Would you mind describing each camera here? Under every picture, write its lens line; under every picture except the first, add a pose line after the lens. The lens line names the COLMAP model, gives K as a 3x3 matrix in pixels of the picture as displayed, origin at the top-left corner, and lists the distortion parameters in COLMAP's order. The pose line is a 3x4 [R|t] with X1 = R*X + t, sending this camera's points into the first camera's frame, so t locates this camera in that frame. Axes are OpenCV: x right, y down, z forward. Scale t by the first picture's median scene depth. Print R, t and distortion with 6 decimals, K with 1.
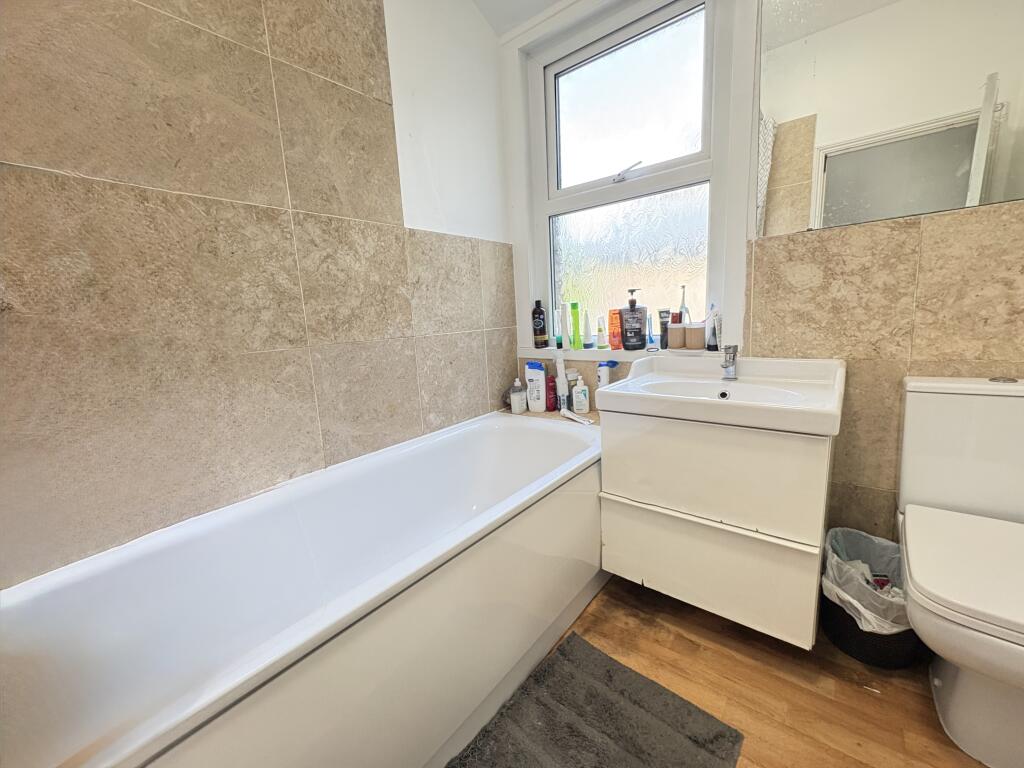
lens RADIAL K [[411.2, 0, 513.7], [0, 411.2, 382.8], [0, 0, 1]] dist [0.000610, 0.000475]
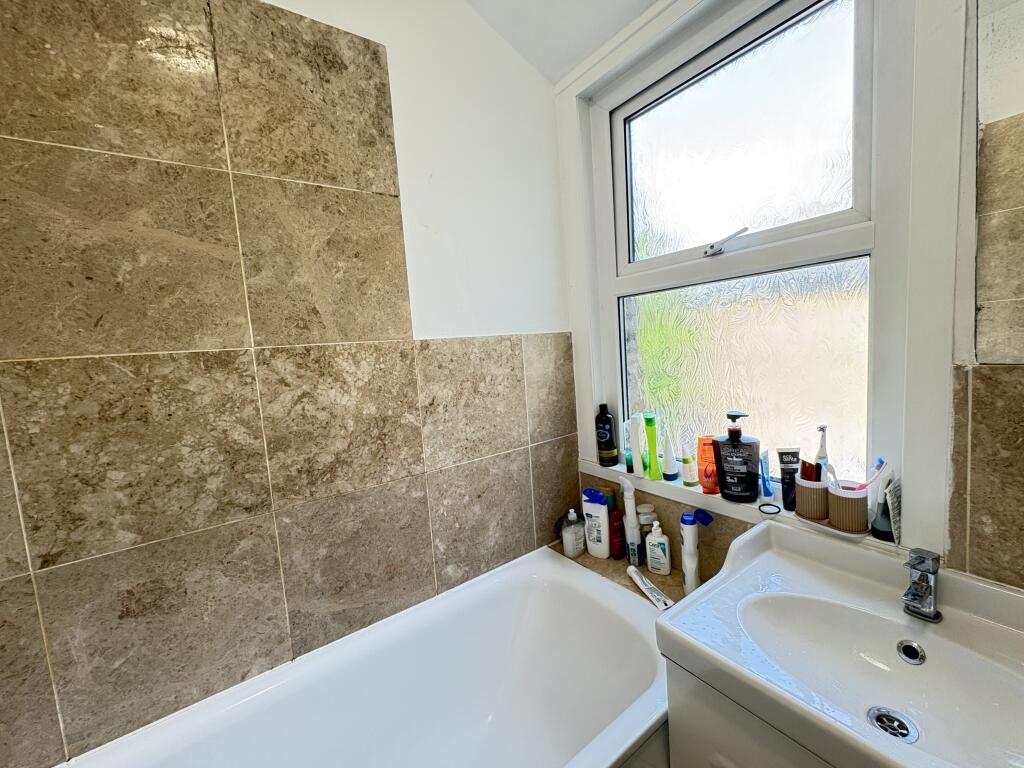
lens RADIAL K [[411.2, 0, 511.4], [0, 411.2, 384.2], [0, 0, 1]] dist [0.000610, 0.000475]
pose [[0.963215, 0.011353, -0.268494, 0.141044], [-0.026976, 0.998145, -0.054570, -0.271132], [0.267376, 0.059805, 0.961734, 0.306942]]
